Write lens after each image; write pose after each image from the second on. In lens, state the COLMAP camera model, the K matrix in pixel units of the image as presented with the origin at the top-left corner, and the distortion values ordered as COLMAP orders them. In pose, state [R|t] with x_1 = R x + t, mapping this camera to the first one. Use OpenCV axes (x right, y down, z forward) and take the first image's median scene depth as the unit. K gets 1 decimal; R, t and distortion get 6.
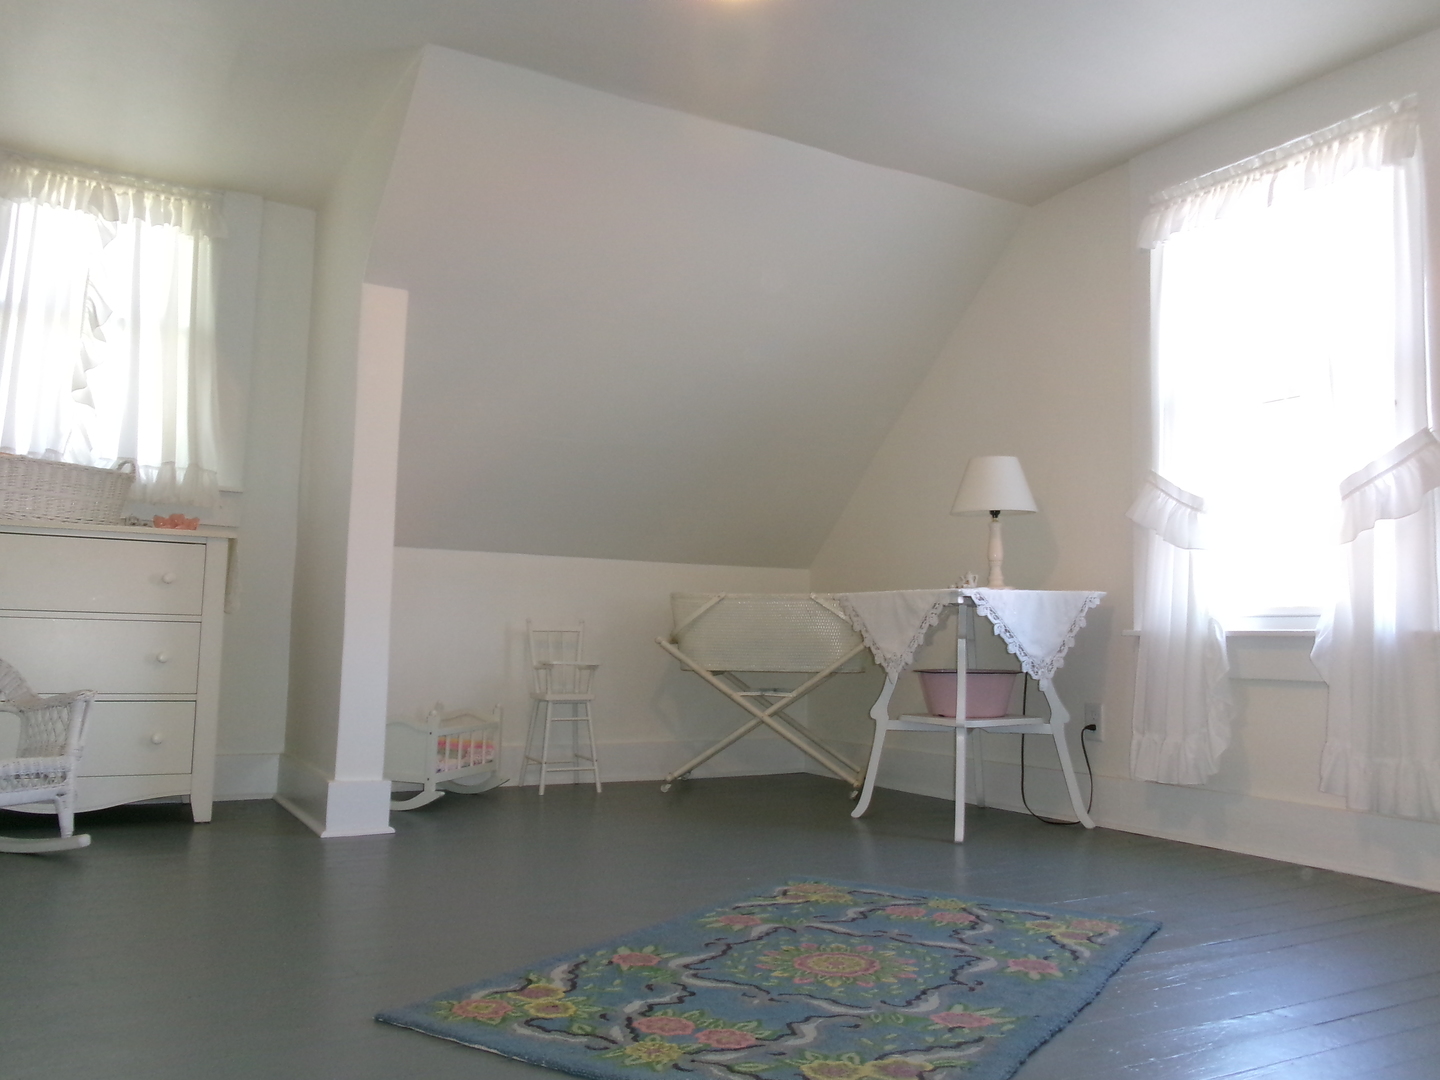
lens RADIAL K [[1182.3, 0, 720.0], [0, 1182.3, 540.0], [0, 0, 1]] dist [-0.001372, 0.006697]
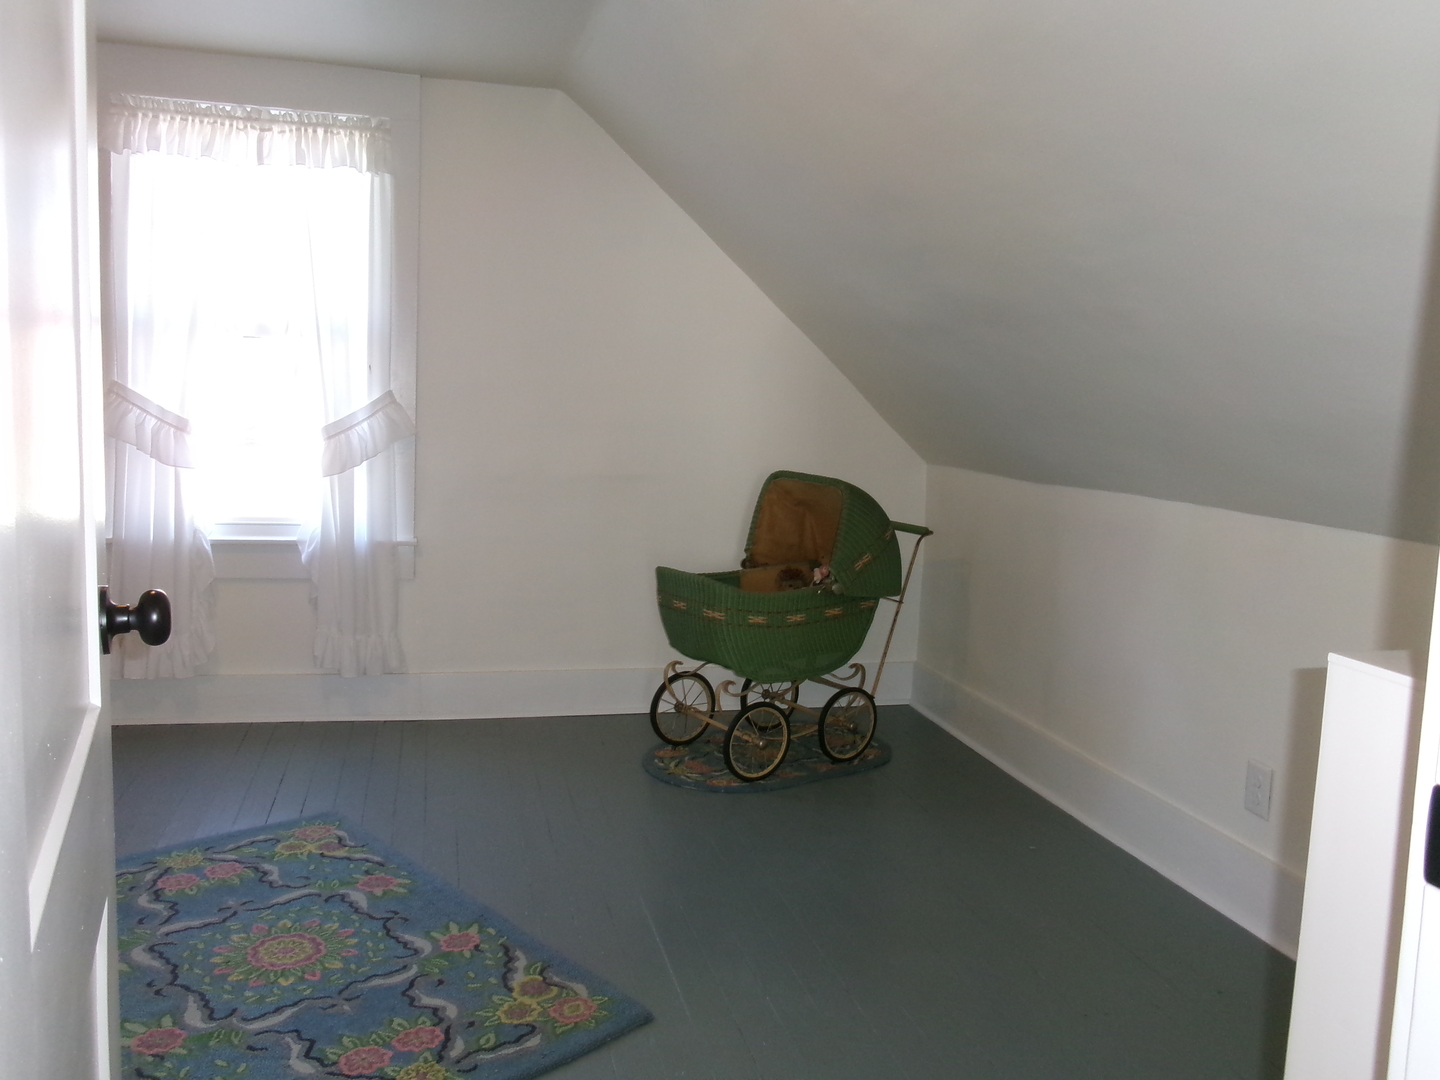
lens RADIAL K [[1182.3, 0, 720.0], [0, 1182.3, 540.0], [0, 0, 1]] dist [-0.001372, 0.006697]
pose [[0.306746, -0.125379, 0.943497, -0.499359], [-0.118844, 0.978482, 0.168666, -0.174528], [-0.944343, -0.163867, 0.285245, 0.212745]]
